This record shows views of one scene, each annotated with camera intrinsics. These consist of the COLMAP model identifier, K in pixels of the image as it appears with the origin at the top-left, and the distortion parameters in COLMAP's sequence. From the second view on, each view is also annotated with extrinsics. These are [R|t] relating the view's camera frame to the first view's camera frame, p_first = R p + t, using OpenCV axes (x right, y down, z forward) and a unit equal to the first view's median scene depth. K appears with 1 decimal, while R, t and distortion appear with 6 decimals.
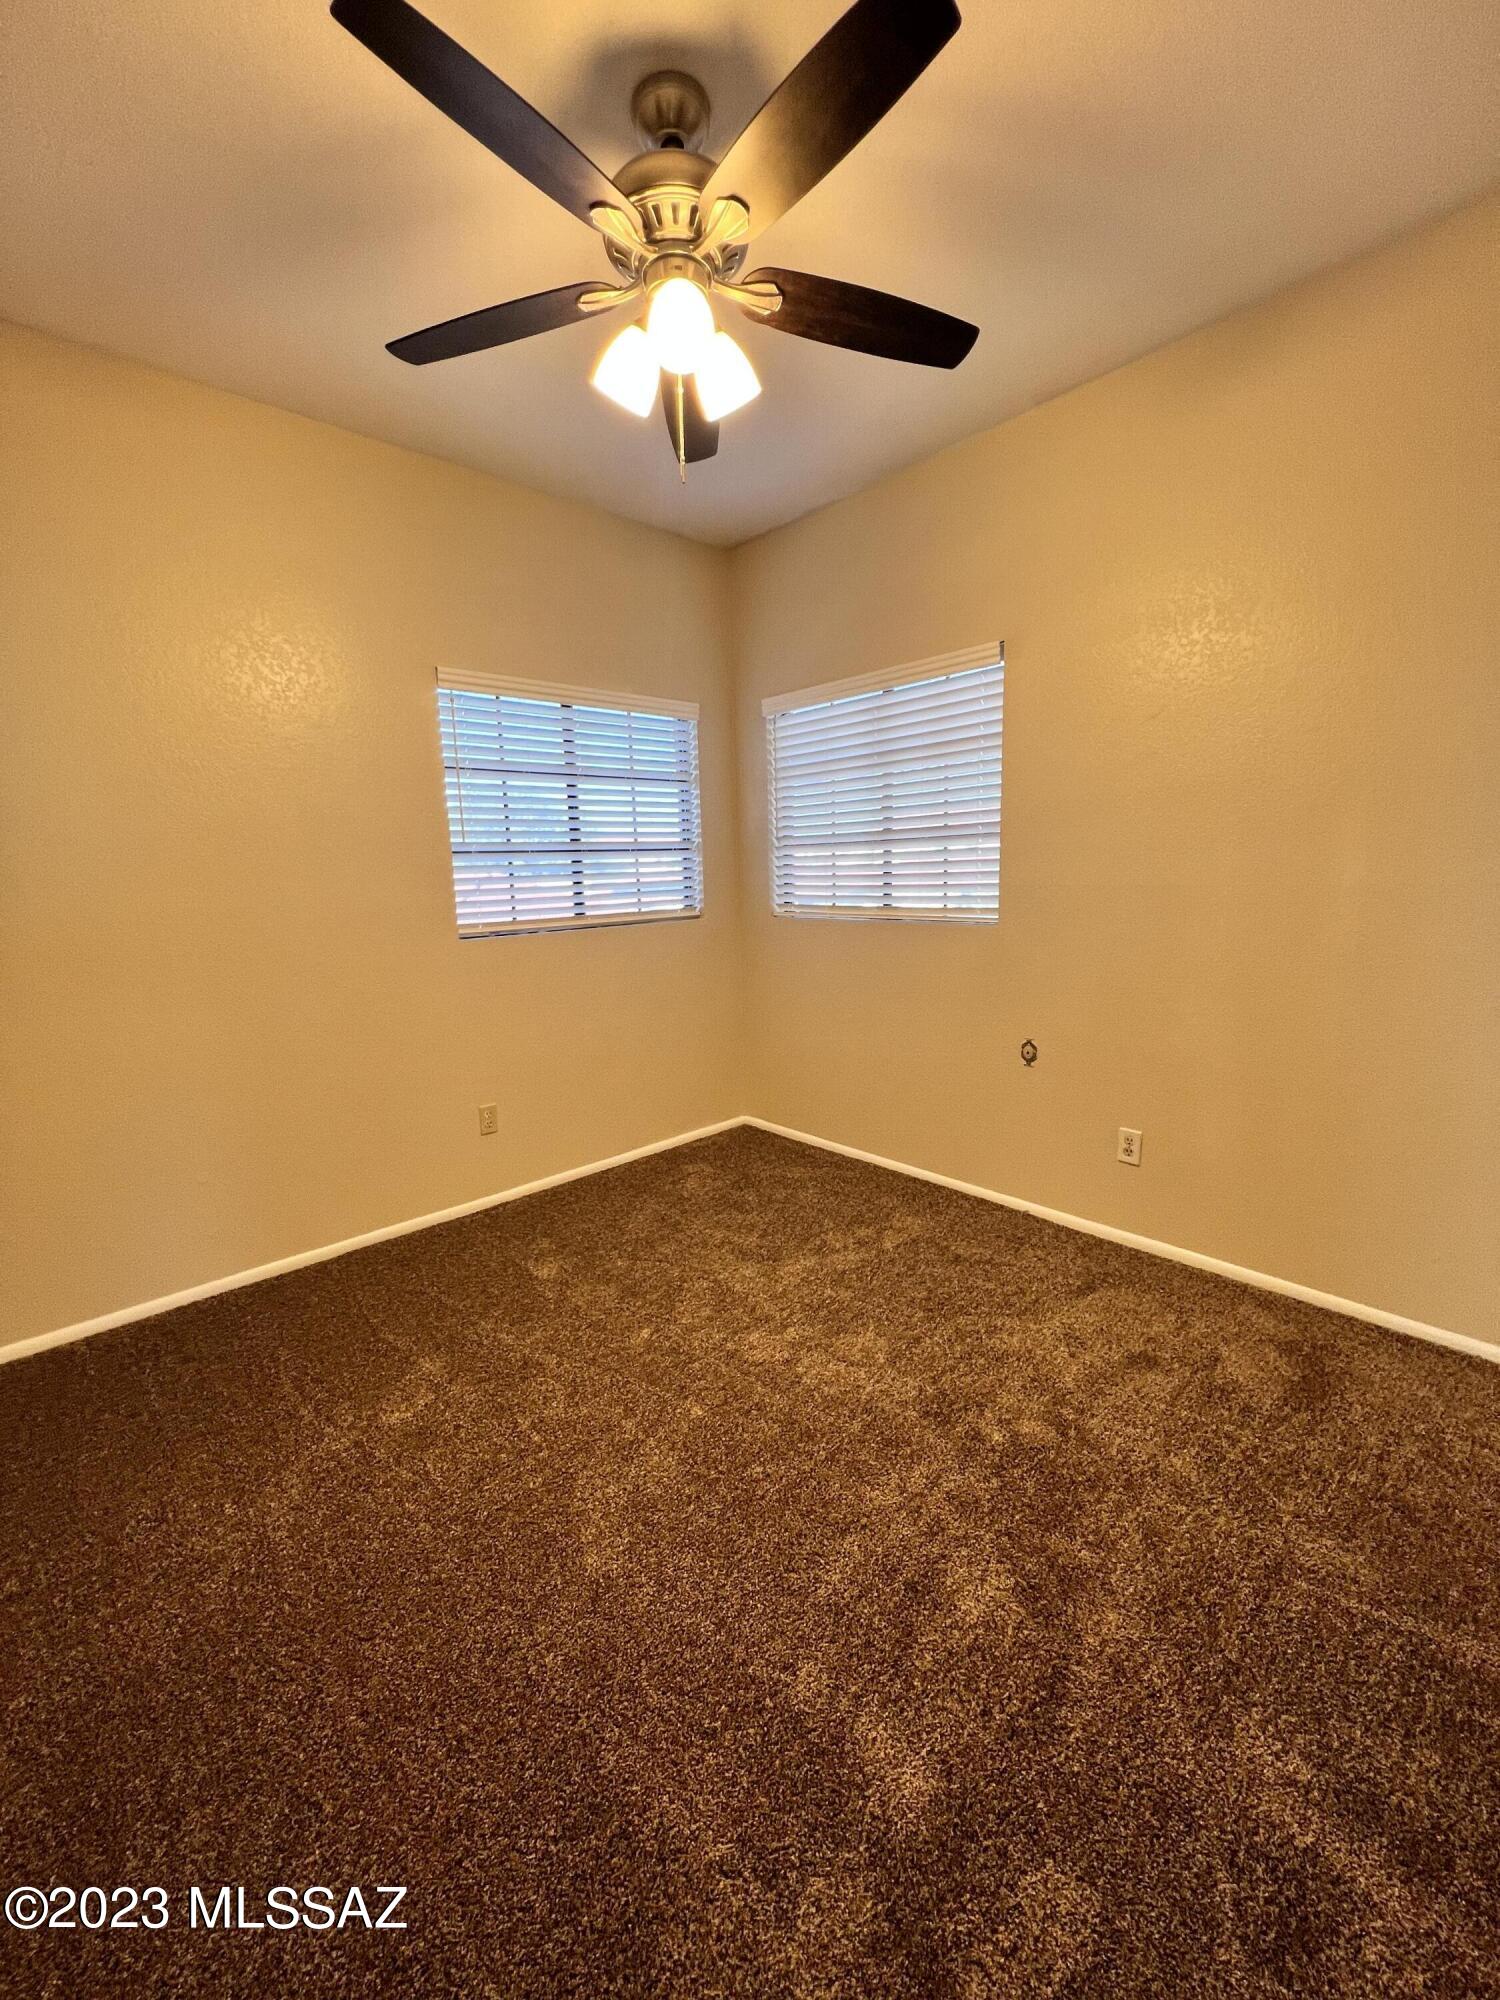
lens RADIAL K [[799.9, 0, 757.2], [0, 799.9, 997.4], [0, 0, 1]] dist [-0.002854, 0.001100]
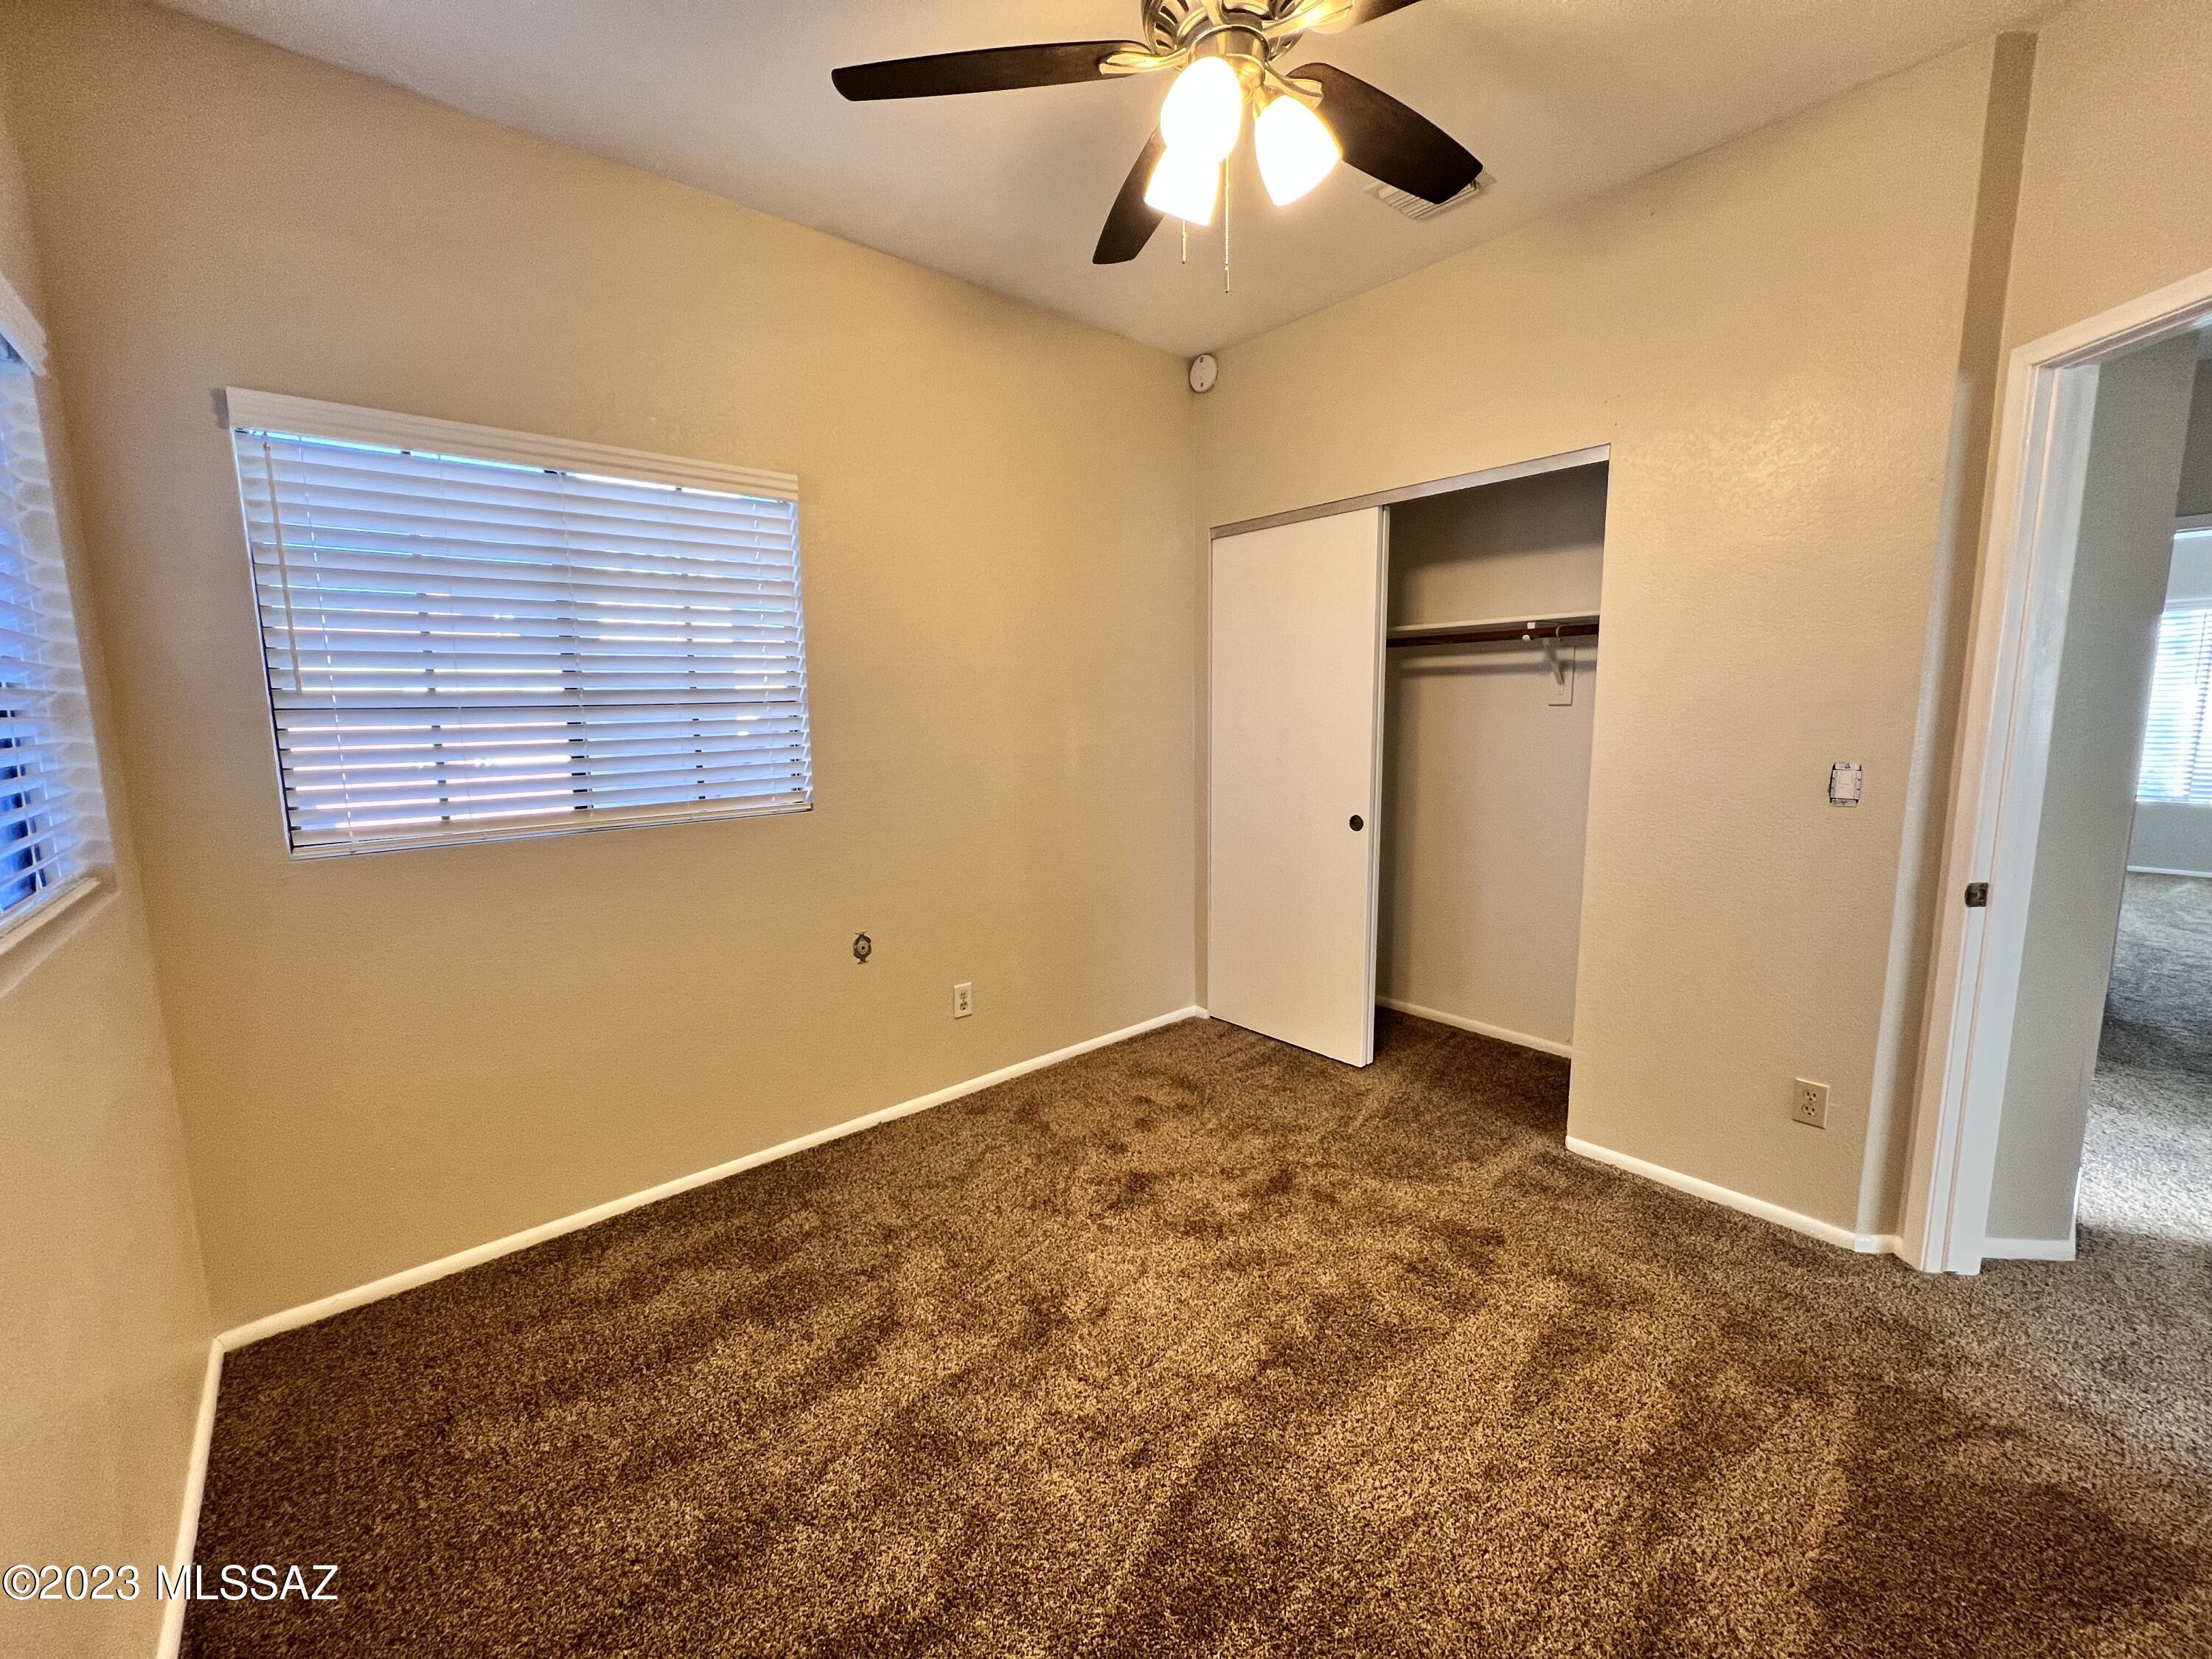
lens RADIAL K [[884.7, 0, 1114.8], [0, 884.7, 833.1], [0, 0, 1]] dist [-0.002854, 0.001100]
pose [[0.045938, -0.124811, 0.991117, -0.622555], [0.181006, 0.976780, 0.114616, -0.120710], [-0.982409, 0.174133, 0.067463, 0.646089]]
